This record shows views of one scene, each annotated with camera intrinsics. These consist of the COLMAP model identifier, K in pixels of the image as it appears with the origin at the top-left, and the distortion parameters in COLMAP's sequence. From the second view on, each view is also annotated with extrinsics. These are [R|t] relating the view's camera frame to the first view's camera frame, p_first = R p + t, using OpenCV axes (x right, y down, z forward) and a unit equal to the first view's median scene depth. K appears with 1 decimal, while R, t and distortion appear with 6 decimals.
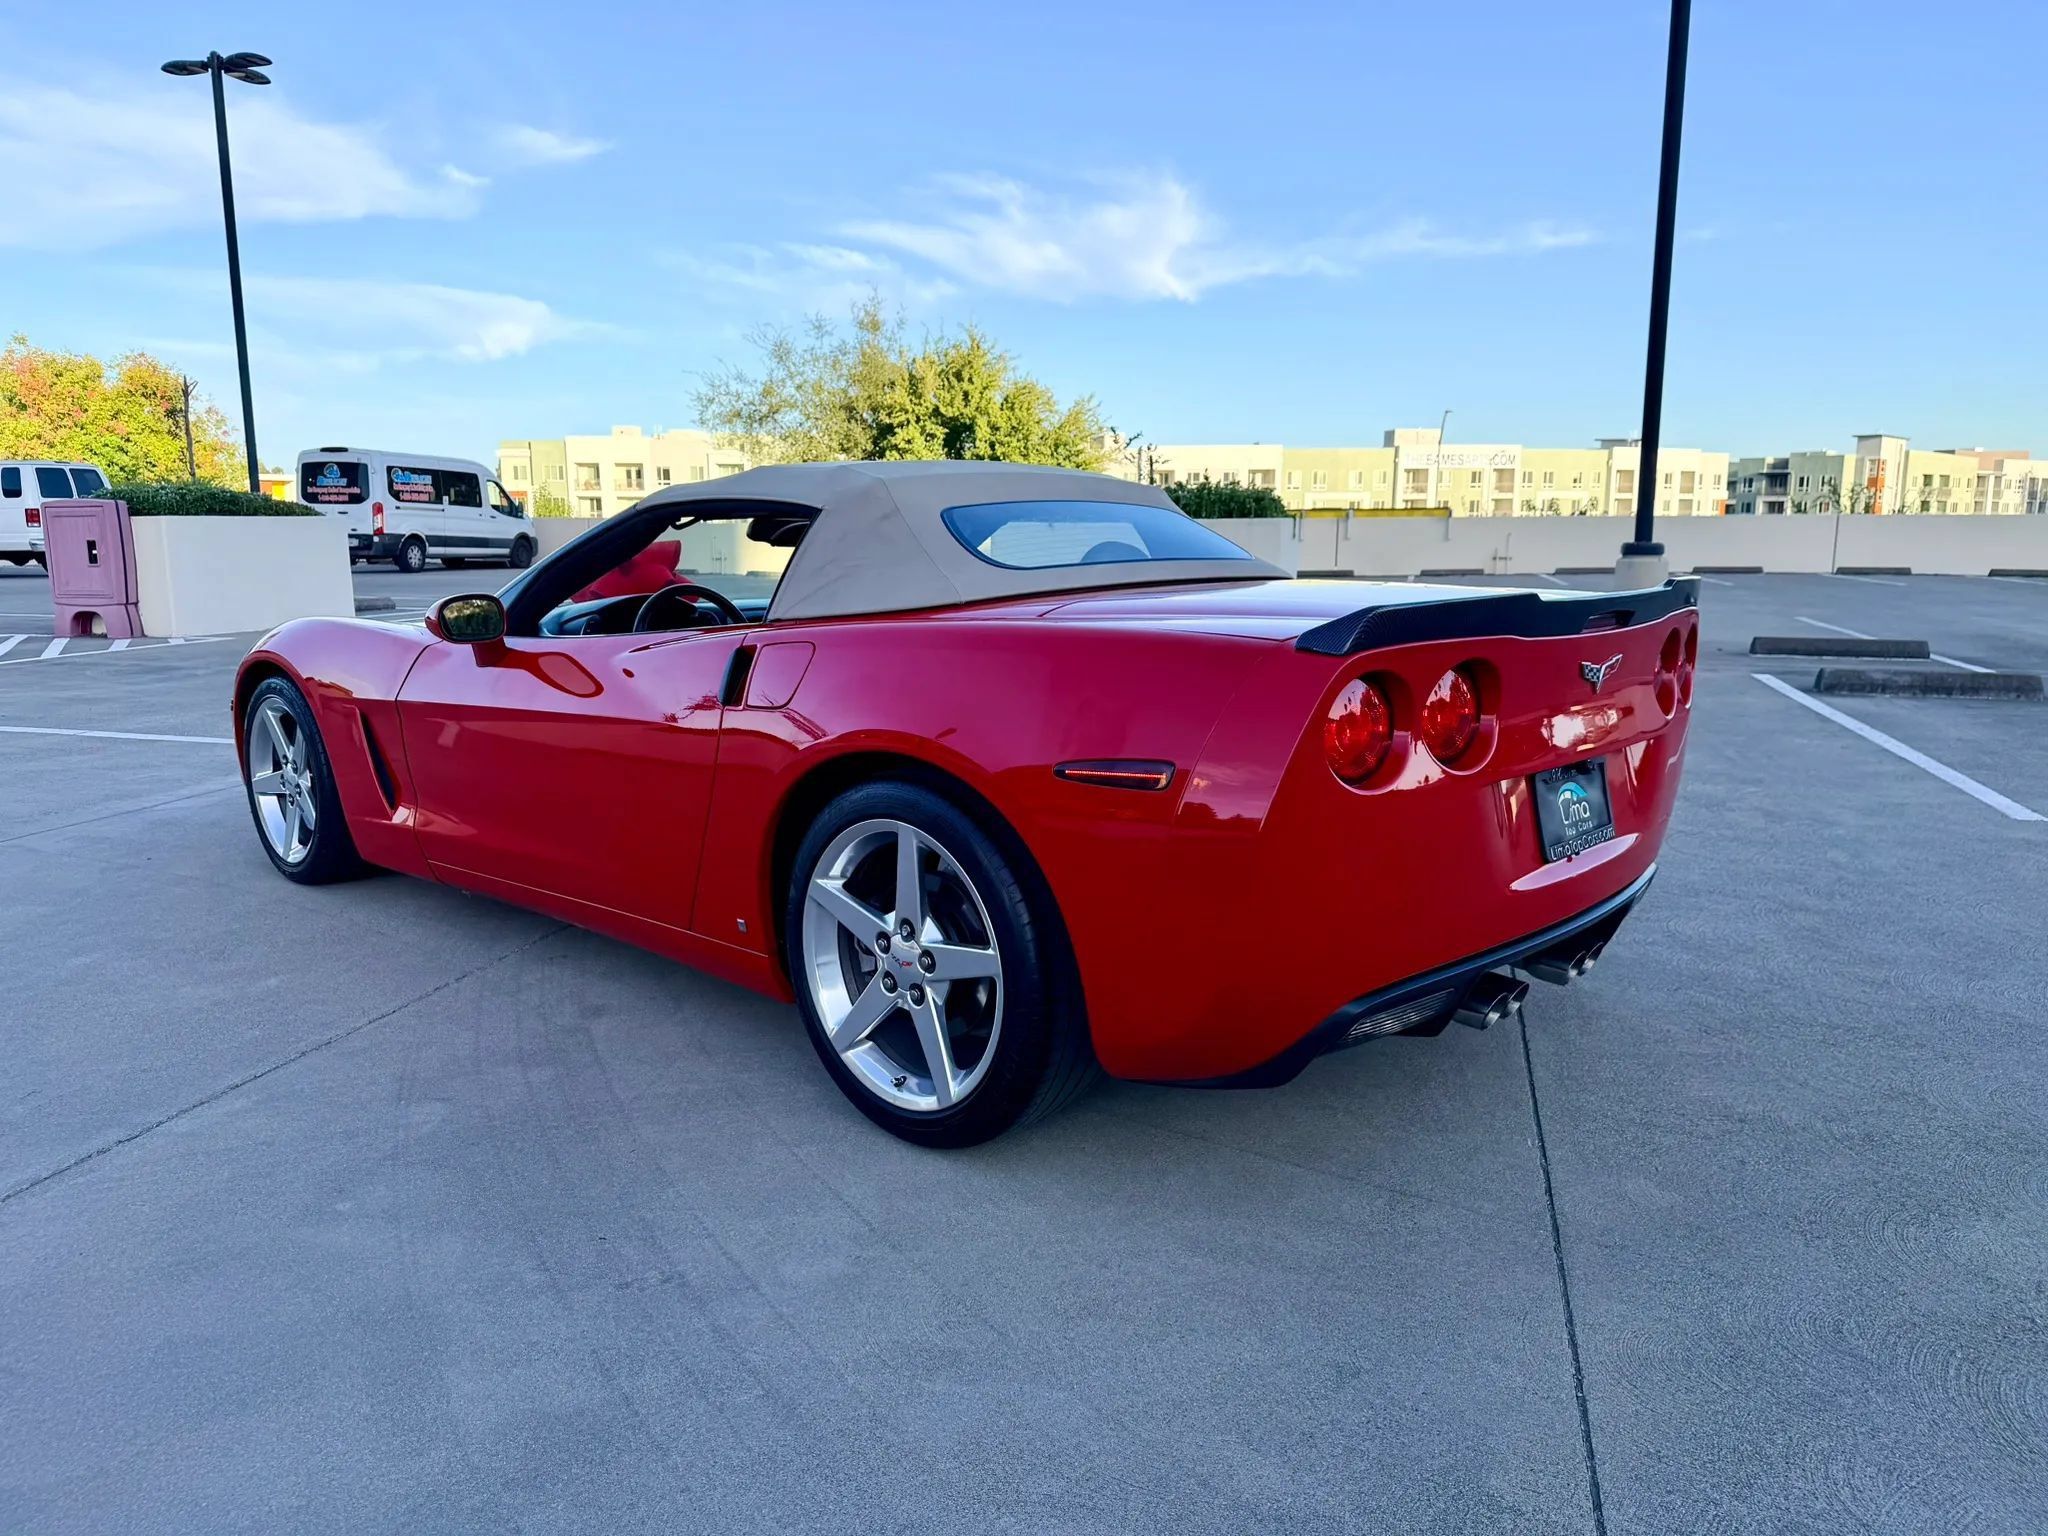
lens RADIAL K [[1447.9, 0, 1028.4], [0, 1447.9, 771.0], [0, 0, 1]] dist [0.023268, -0.028992]
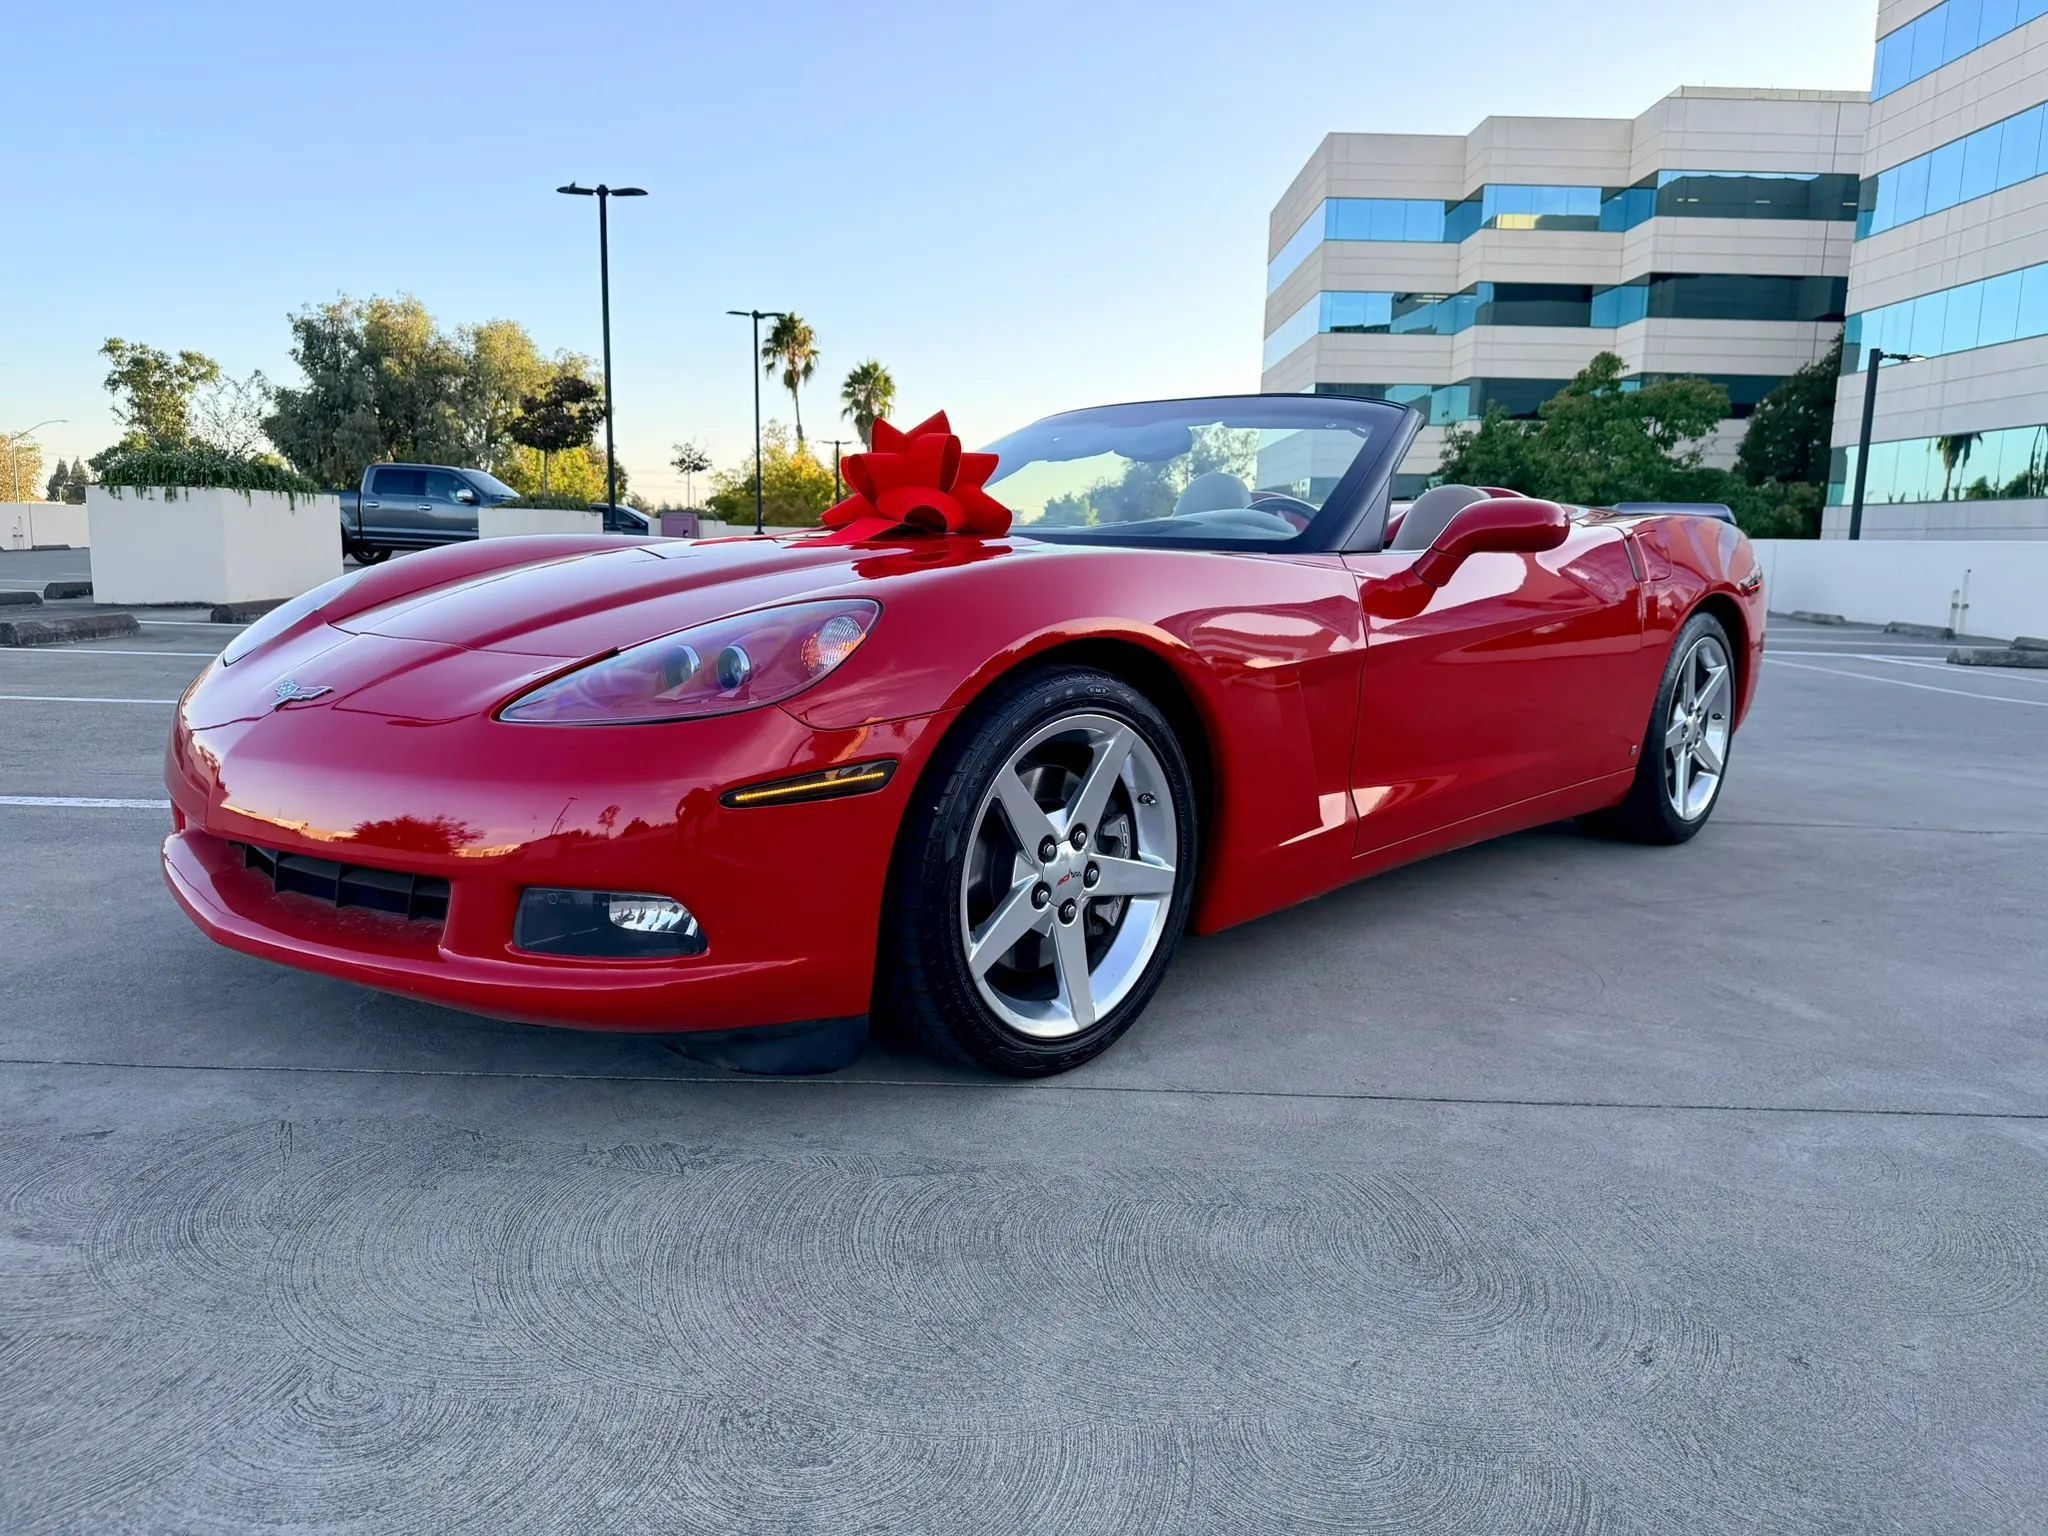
lens RADIAL K [[1447.9, 0, 1029.4], [0, 1447.9, 763.0], [0, 0, 1]] dist [0.023268, -0.028992]
pose [[-0.264089, -0.152674, 0.952338, -0.497915], [0.142491, 0.970381, 0.195080, -0.059615], [-0.953915, 0.187219, -0.234513, 0.485497]]
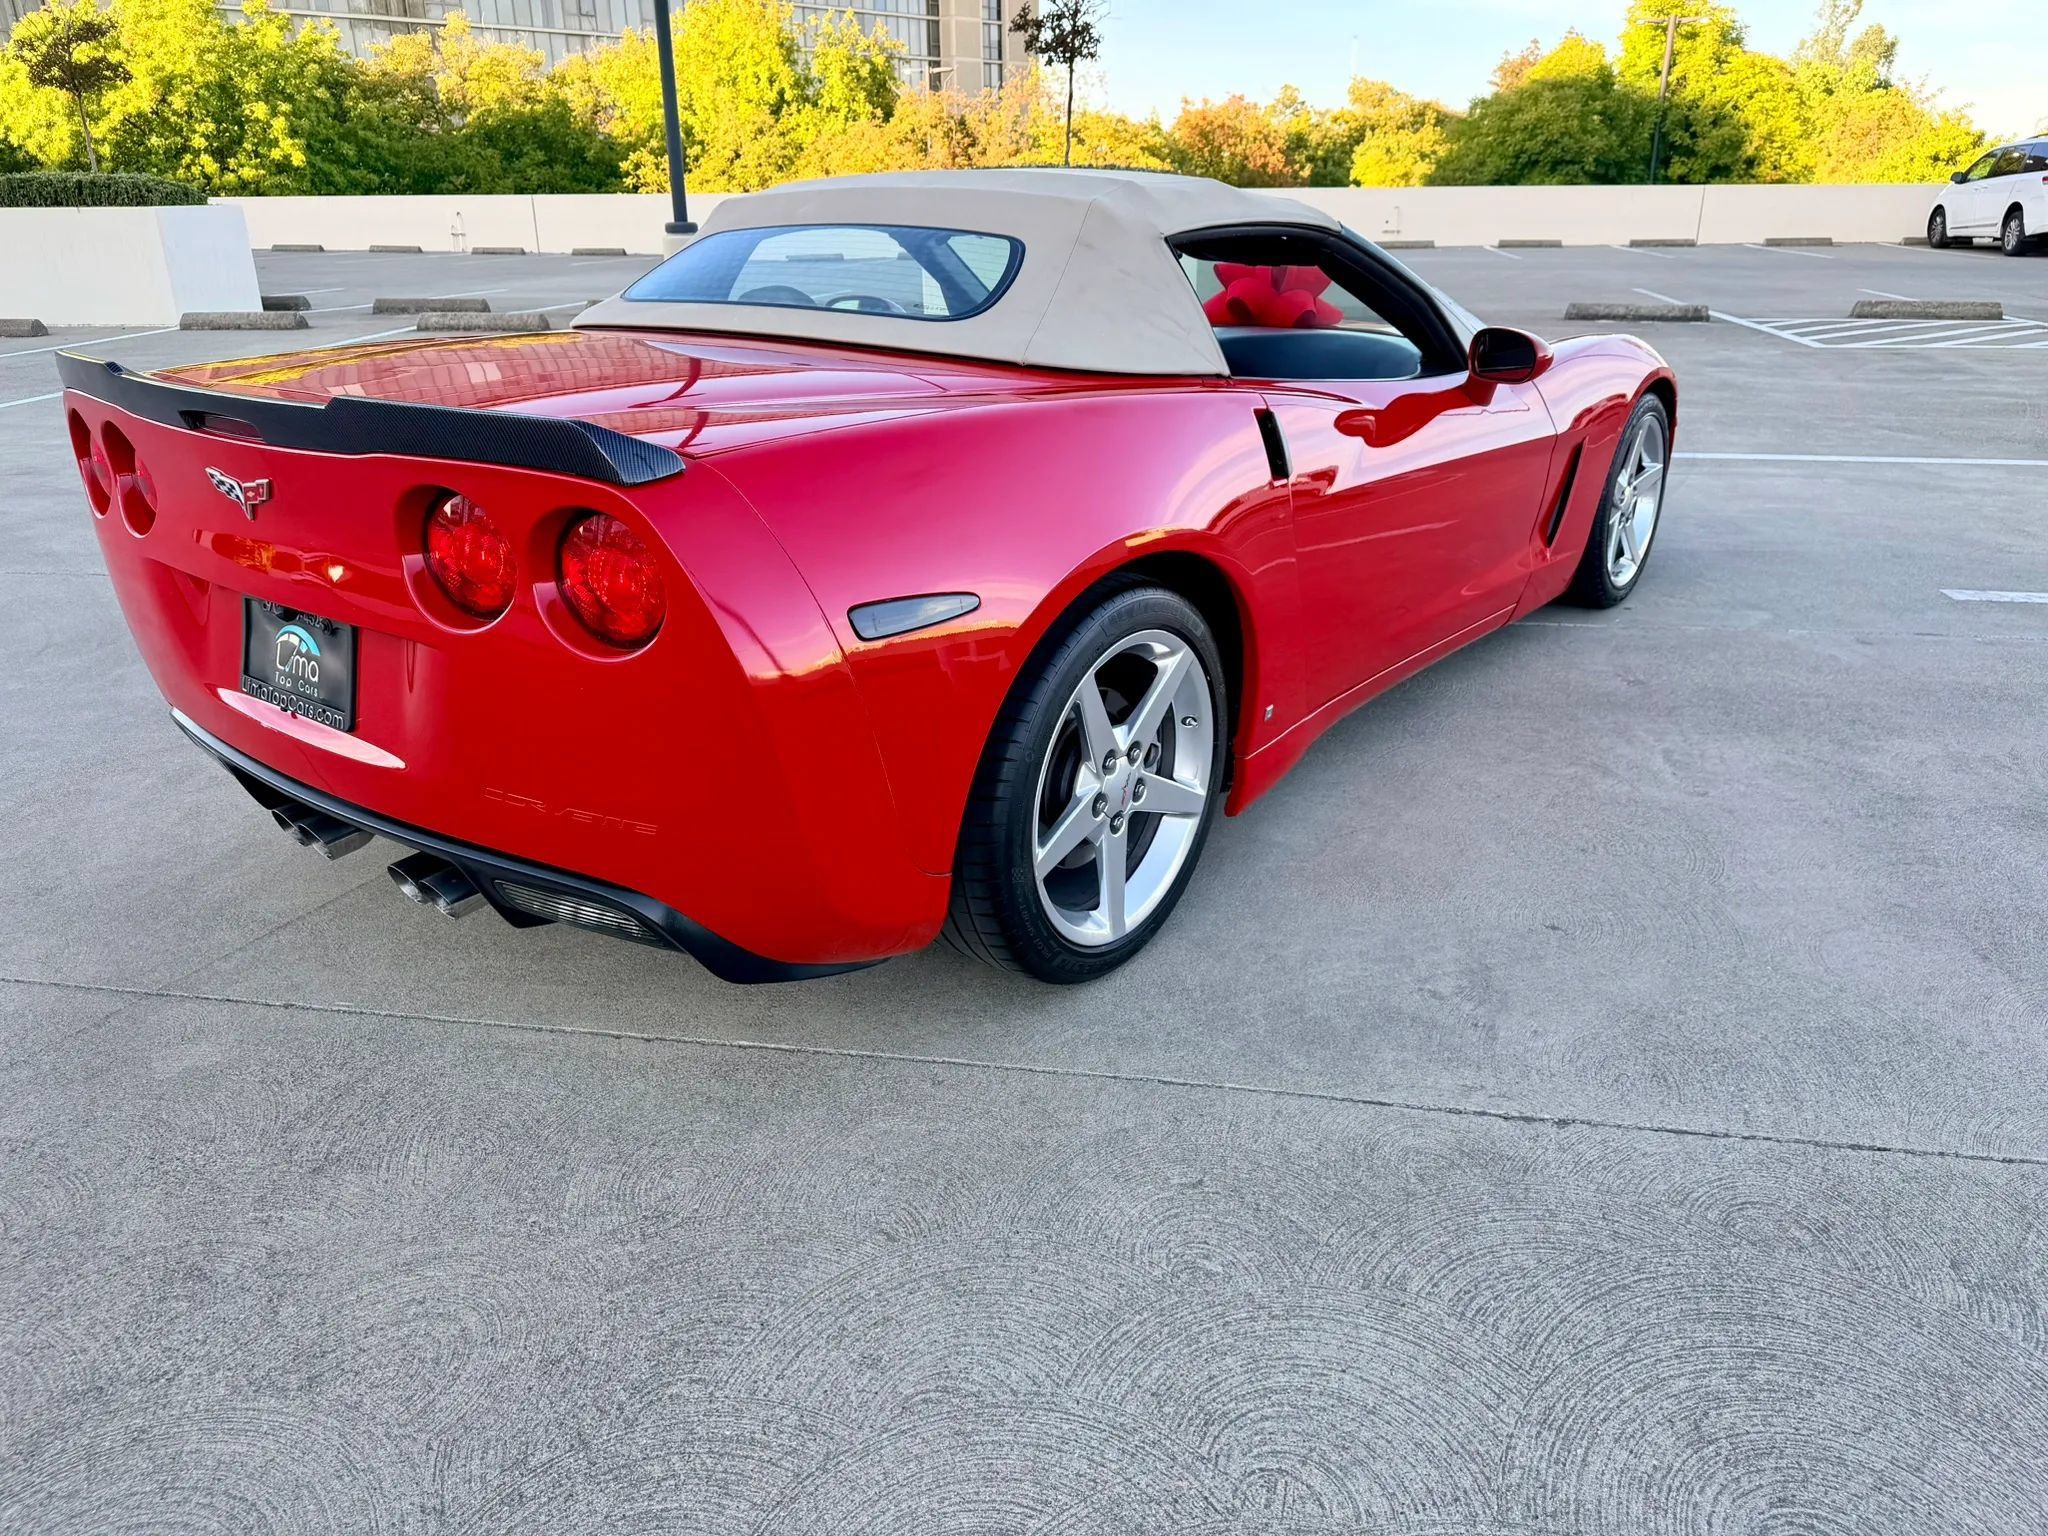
lens RADIAL K [[1447.9, 0, 1034.3], [0, 1447.9, 765.5], [0, 0, 1]] dist [0.023268, -0.028992]
pose [[0.093759, 0.369234, -0.924595, 0.280805], [-0.164563, 0.921659, 0.351374, -0.064339], [0.981900, 0.119209, 0.147176, 0.306840]]
